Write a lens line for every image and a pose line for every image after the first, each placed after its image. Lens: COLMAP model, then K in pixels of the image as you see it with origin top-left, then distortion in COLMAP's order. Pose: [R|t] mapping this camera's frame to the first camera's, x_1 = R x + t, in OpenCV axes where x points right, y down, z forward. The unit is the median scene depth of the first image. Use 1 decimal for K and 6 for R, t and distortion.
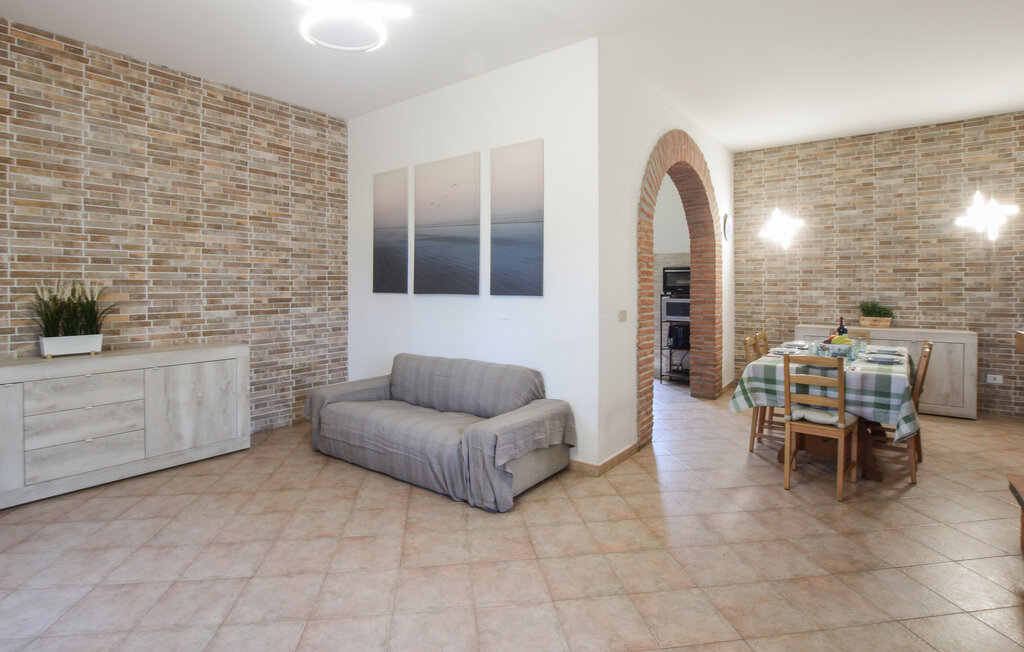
lens RADIAL K [[494.0, 0, 511.4], [0, 494.0, 289.8], [0, 0, 1]] dist [-0.024735, 0.000068]
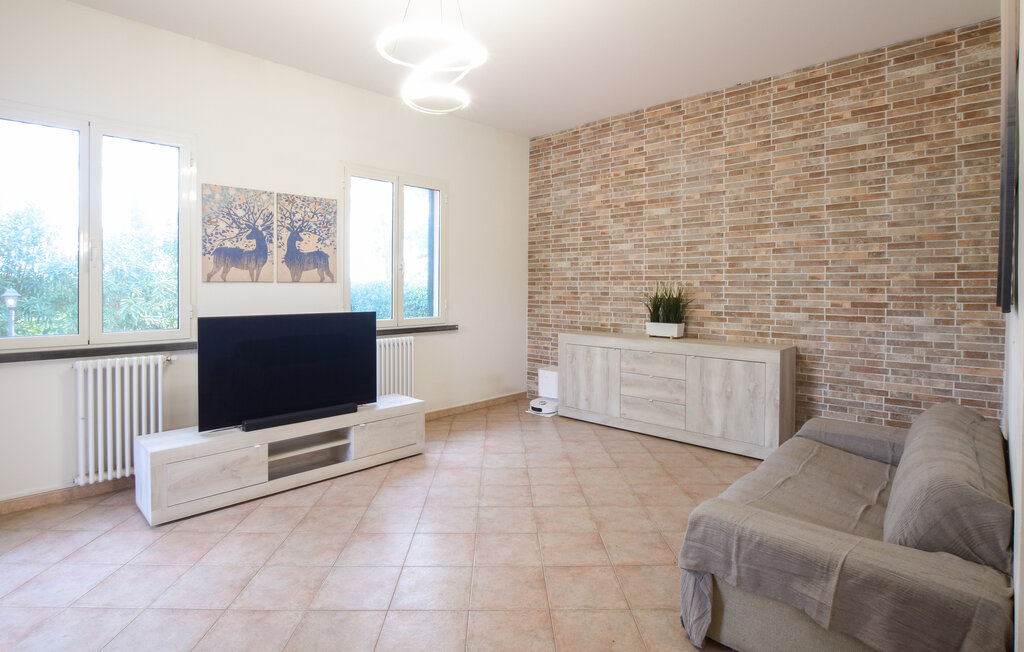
lens RADIAL K [[522.0, 0, 511.2], [0, 522.0, 291.2], [0, 0, 1]] dist [-0.017535, 0.000128]
pose [[-0.116085, 0.010533, -0.993183, 0.479503], [-0.010711, 0.999872, 0.011856, -0.005033], [0.993181, 0.012014, -0.115958, 0.605323]]
